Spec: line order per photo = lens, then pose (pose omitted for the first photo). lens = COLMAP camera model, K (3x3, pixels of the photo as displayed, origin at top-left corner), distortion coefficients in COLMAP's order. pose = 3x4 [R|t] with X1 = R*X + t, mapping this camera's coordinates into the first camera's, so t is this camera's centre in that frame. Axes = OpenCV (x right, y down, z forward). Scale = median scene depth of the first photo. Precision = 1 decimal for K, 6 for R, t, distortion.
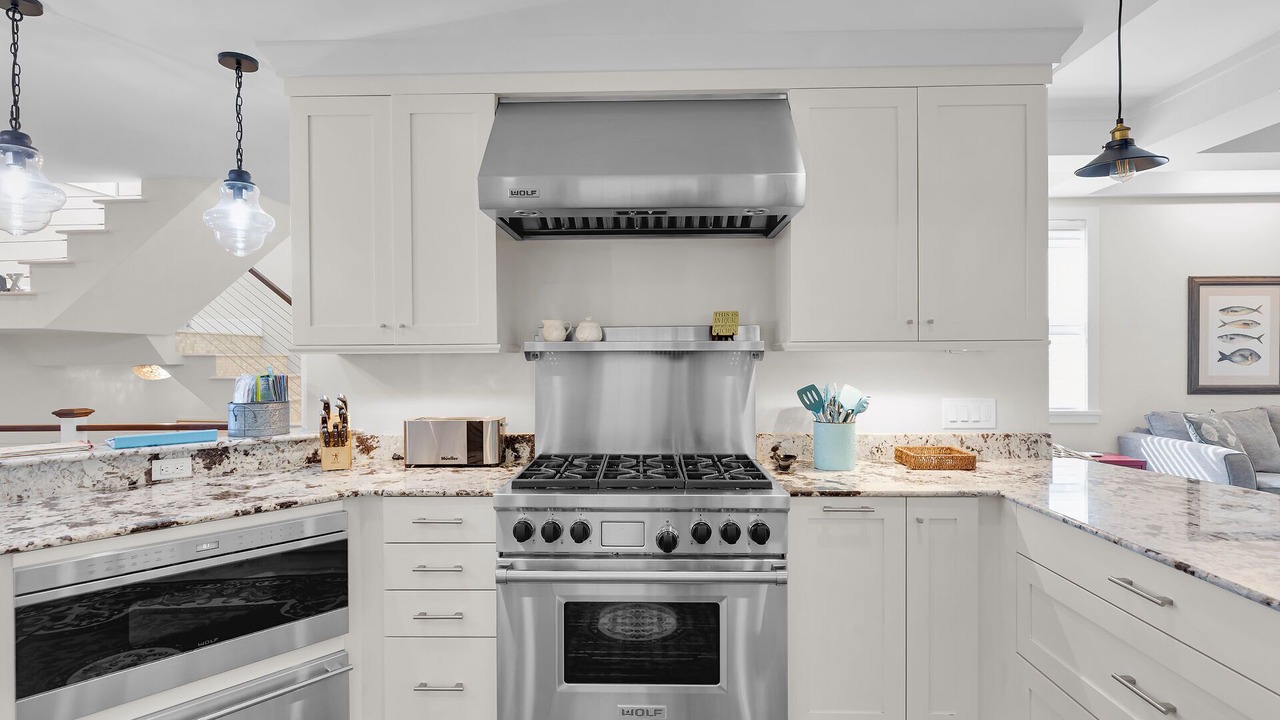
lens RADIAL K [[646.7, 0, 640.0], [0, 646.7, 360.0], [0, 0, 1]] dist [0.000556, -0.000489]
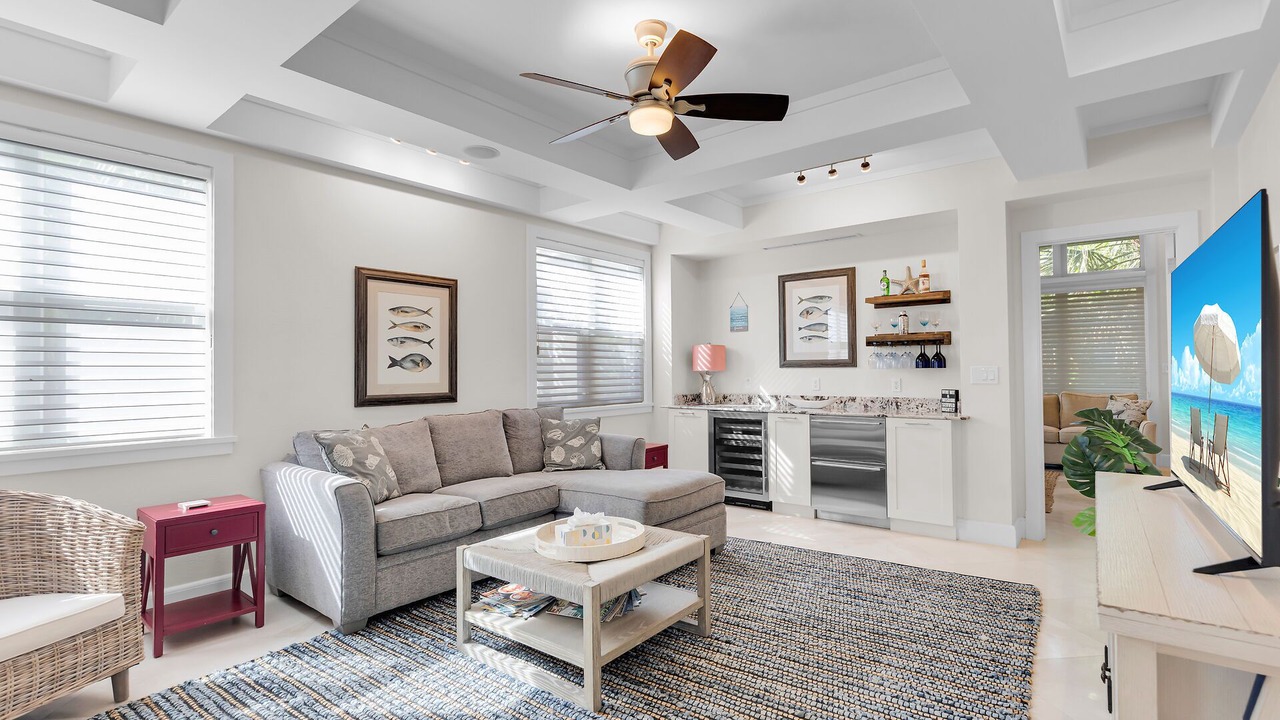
lens RADIAL K [[598.6, 0, 637.8], [0, 598.6, 358.8], [0, 0, 1]] dist [-0.000364, -0.000114]
pose [[0.610385, 0.014995, 0.791963, 0.855670], [0.012051, 0.999529, -0.028214, 0.031581], [-0.792013, 0.026765, 0.609917, 0.446221]]
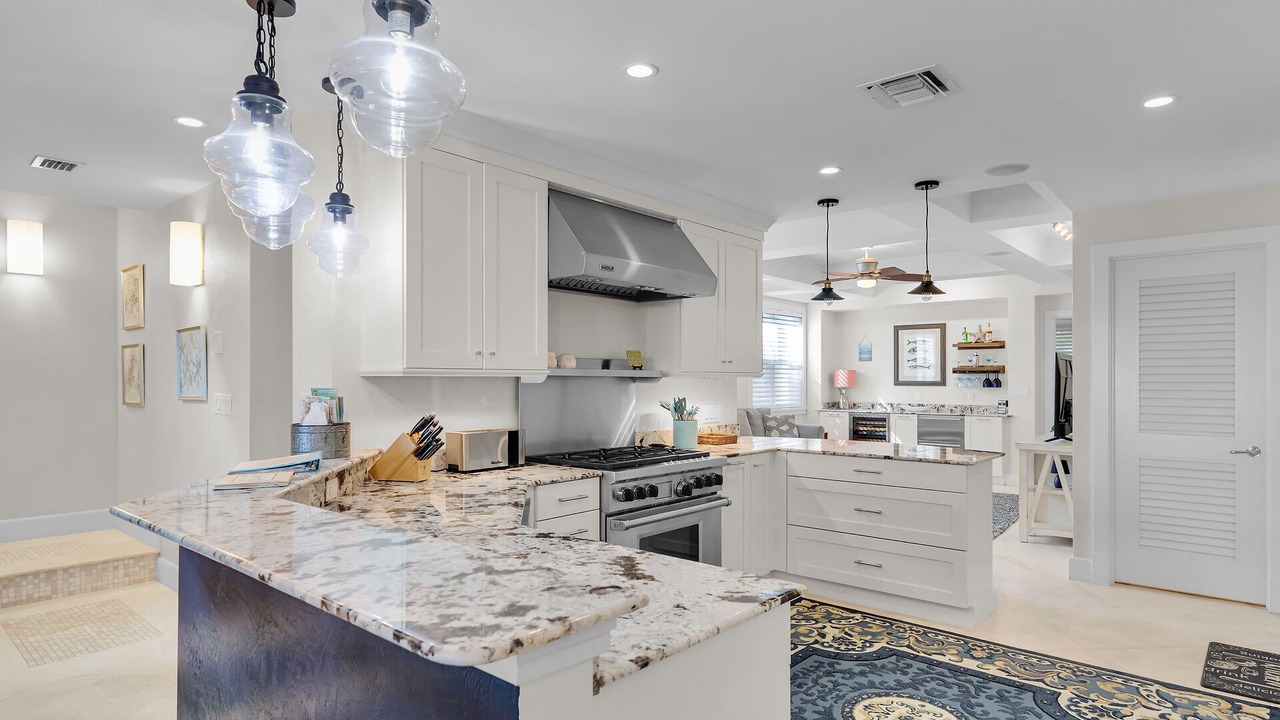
lens RADIAL K [[705.3, 0, 634.2], [0, 705.3, 378.4], [0, 0, 1]] dist [0.001696, 0.000129]
pose [[0.640938, 0.006600, 0.767564, -1.091407], [0.002588, 0.999939, -0.010760, 0.007560], [-0.767588, 0.008883, 0.640882, -0.055223]]
